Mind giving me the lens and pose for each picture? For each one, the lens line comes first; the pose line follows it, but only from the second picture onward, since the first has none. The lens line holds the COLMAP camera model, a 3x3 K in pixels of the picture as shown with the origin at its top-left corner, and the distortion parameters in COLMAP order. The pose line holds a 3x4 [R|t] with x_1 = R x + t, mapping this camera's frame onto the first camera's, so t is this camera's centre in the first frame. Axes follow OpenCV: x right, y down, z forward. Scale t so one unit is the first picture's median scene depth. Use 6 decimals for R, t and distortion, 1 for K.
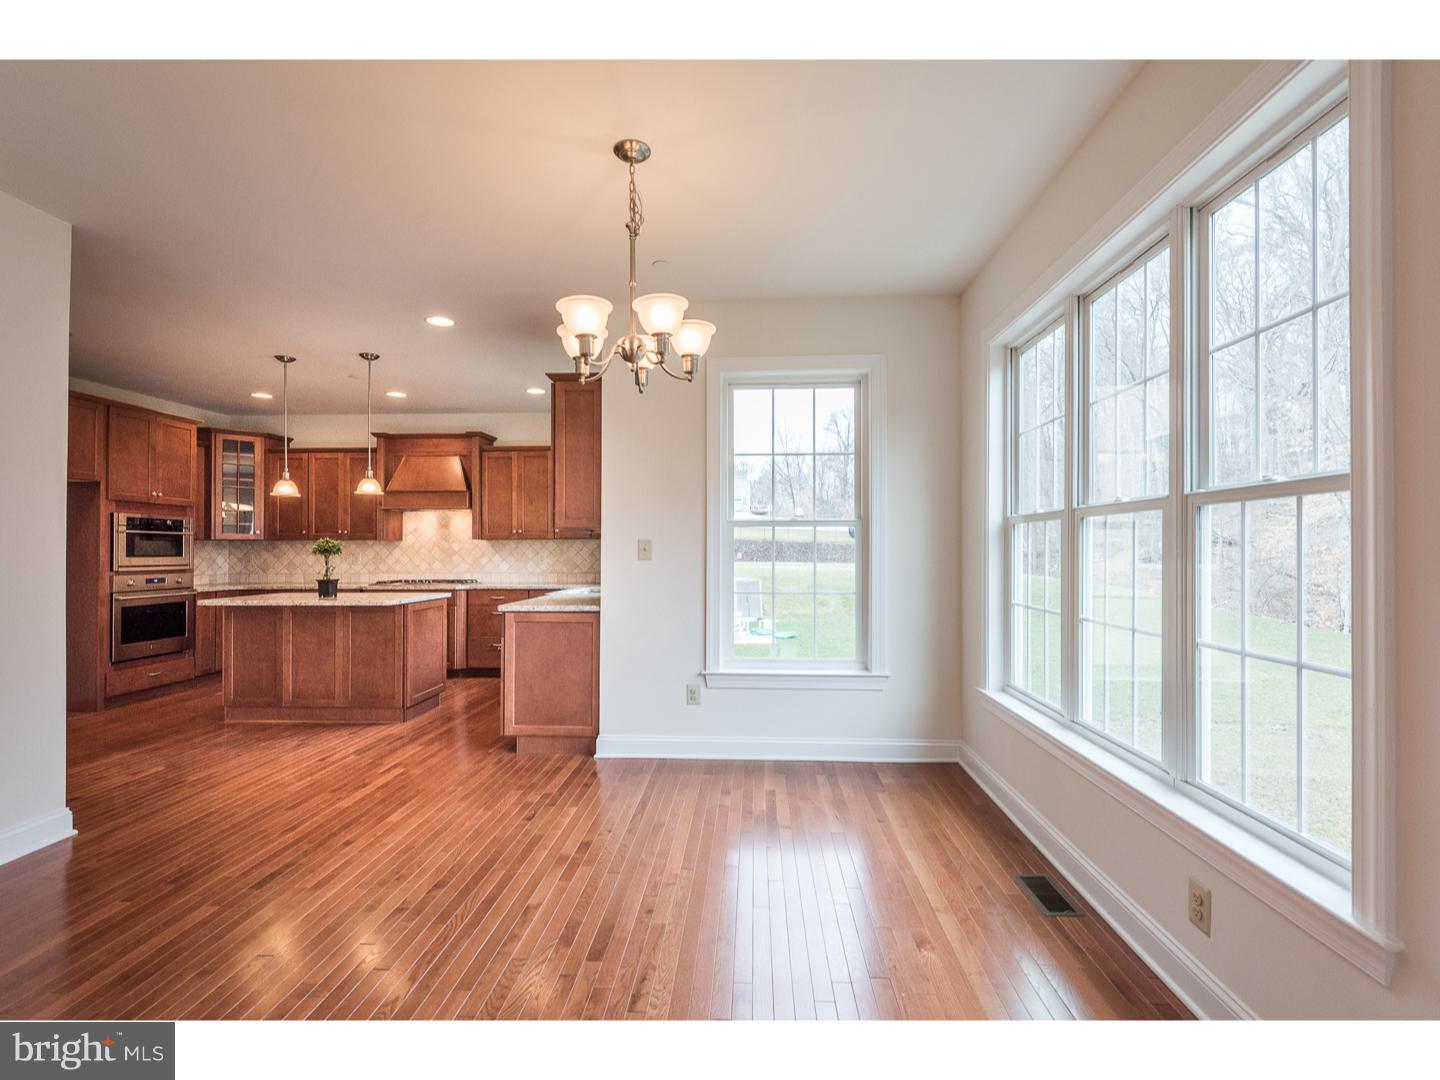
lens RADIAL K [[618.4, 0, 670.4], [0, 618.4, 543.7], [0, 0, 1]] dist [0.000503, 0.000198]
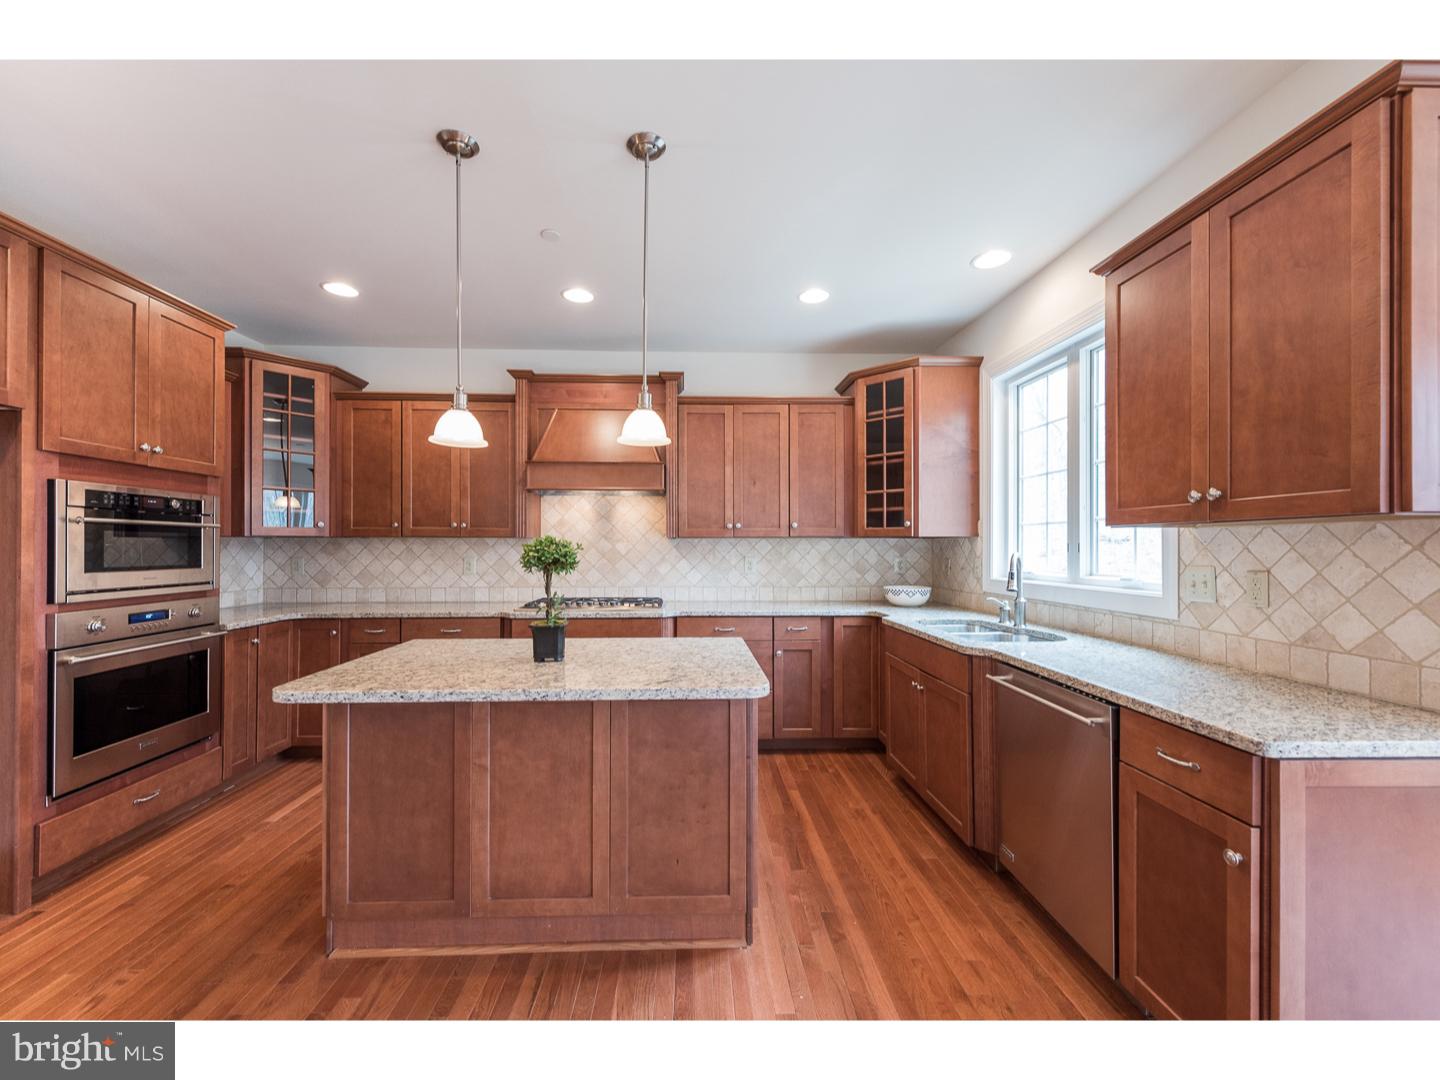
lens RADIAL K [[571.5, 0, 696.3], [0, 571.5, 543.6], [0, 0, 1]] dist [0.006400, -0.000243]
pose [[0.996413, 0.003511, 0.084552, -0.341361], [-0.004061, 0.999972, 0.006333, -0.004480], [-0.084527, -0.006653, 0.996399, 0.395494]]
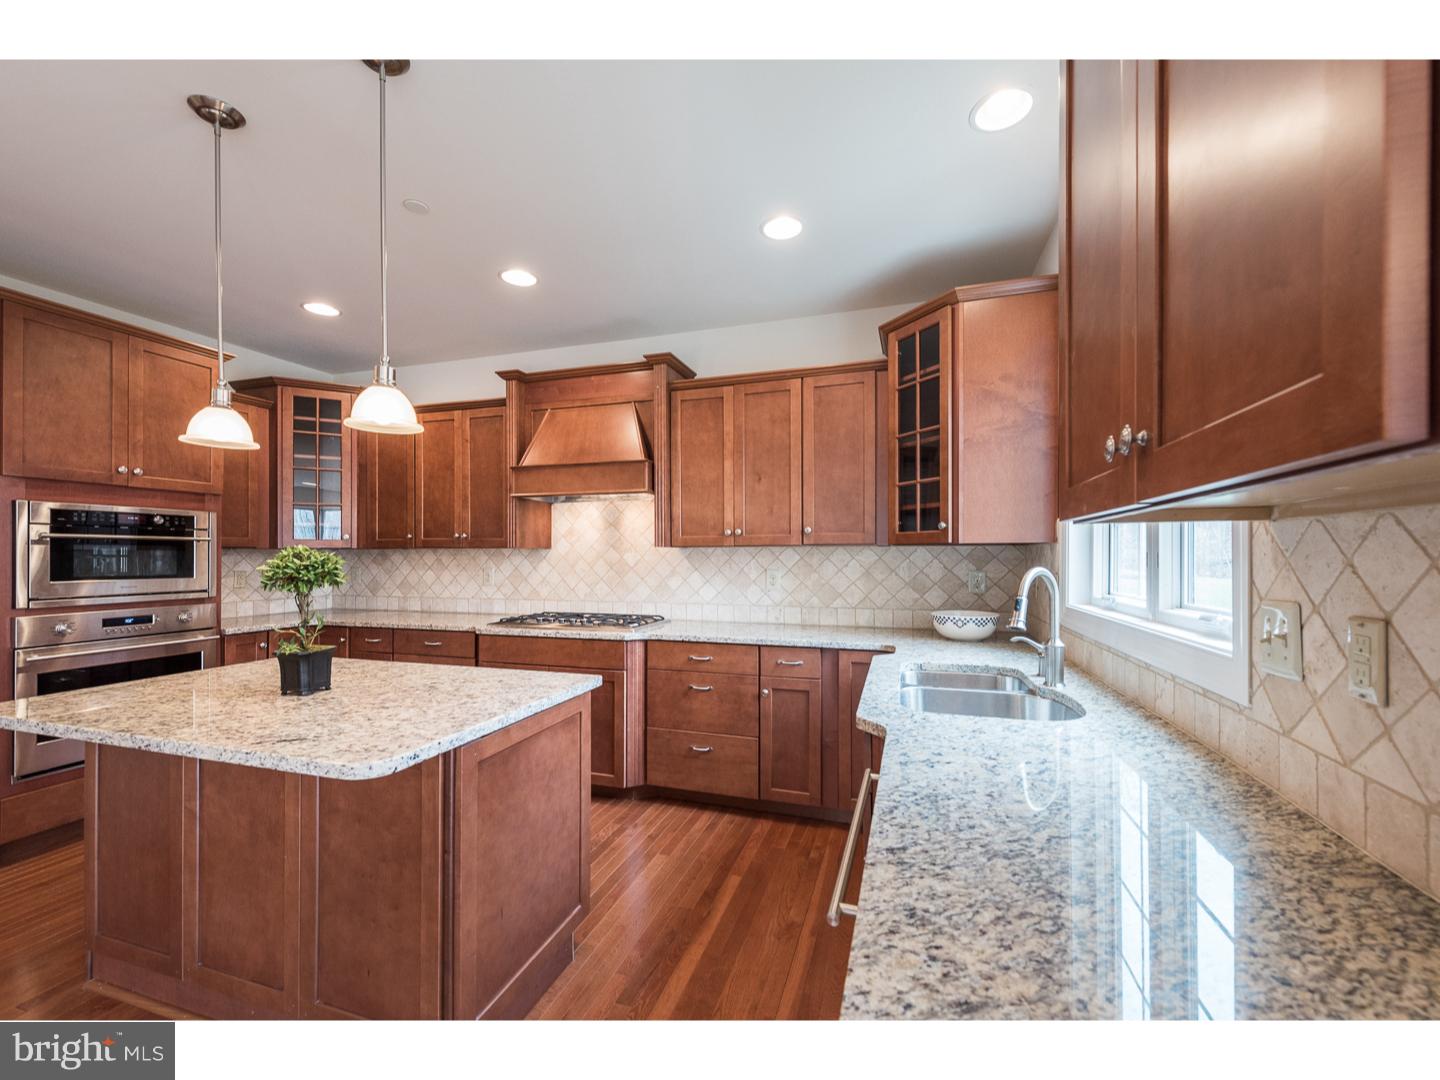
lens RADIAL K [[581.5, 0, 692.5], [0, 581.5, 553.5], [0, 0, 1]] dist [0.003600, -0.000283]
pose [[0.966569, 0.000461, -0.256407, -0.151856], [0.001702, 0.999965, 0.008212, -0.005118], [0.256401, -0.008373, 0.966534, 0.497527]]
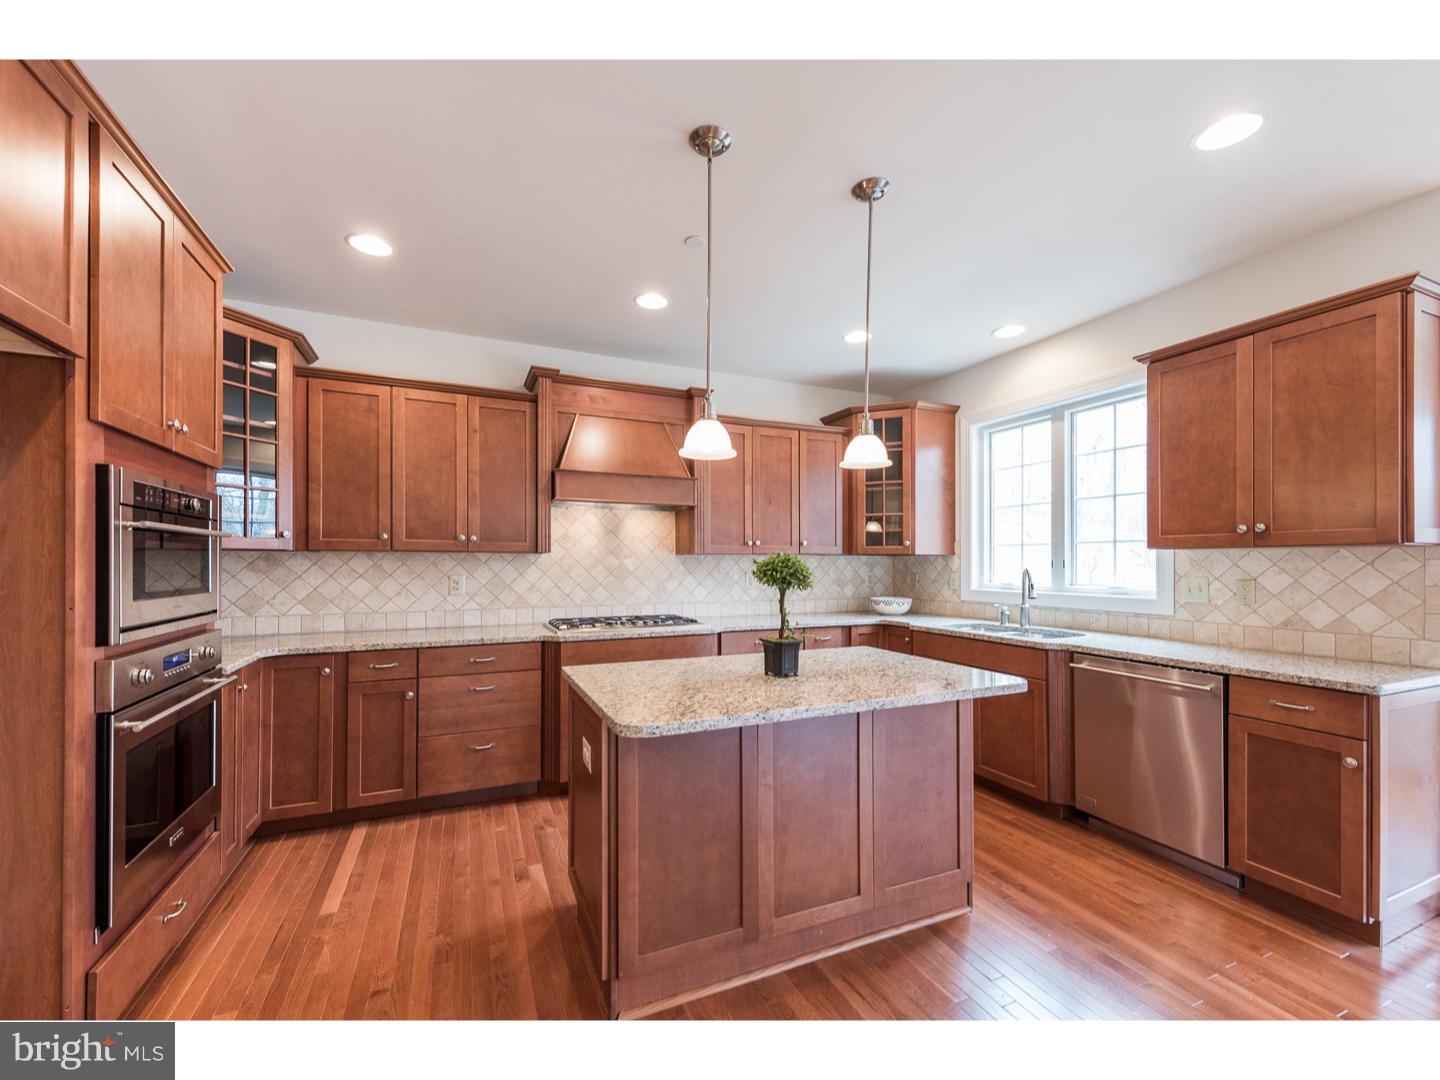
lens RADIAL K [[575.4, 0, 723.4], [0, 575.4, 559.7], [0, 0, 1]] dist [0.007595, -0.000274]
pose [[0.896767, 0.005922, 0.442463, -0.563961], [-0.008538, 0.999956, 0.003922, -0.003322], [-0.442421, -0.007295, 0.896778, 0.443189]]
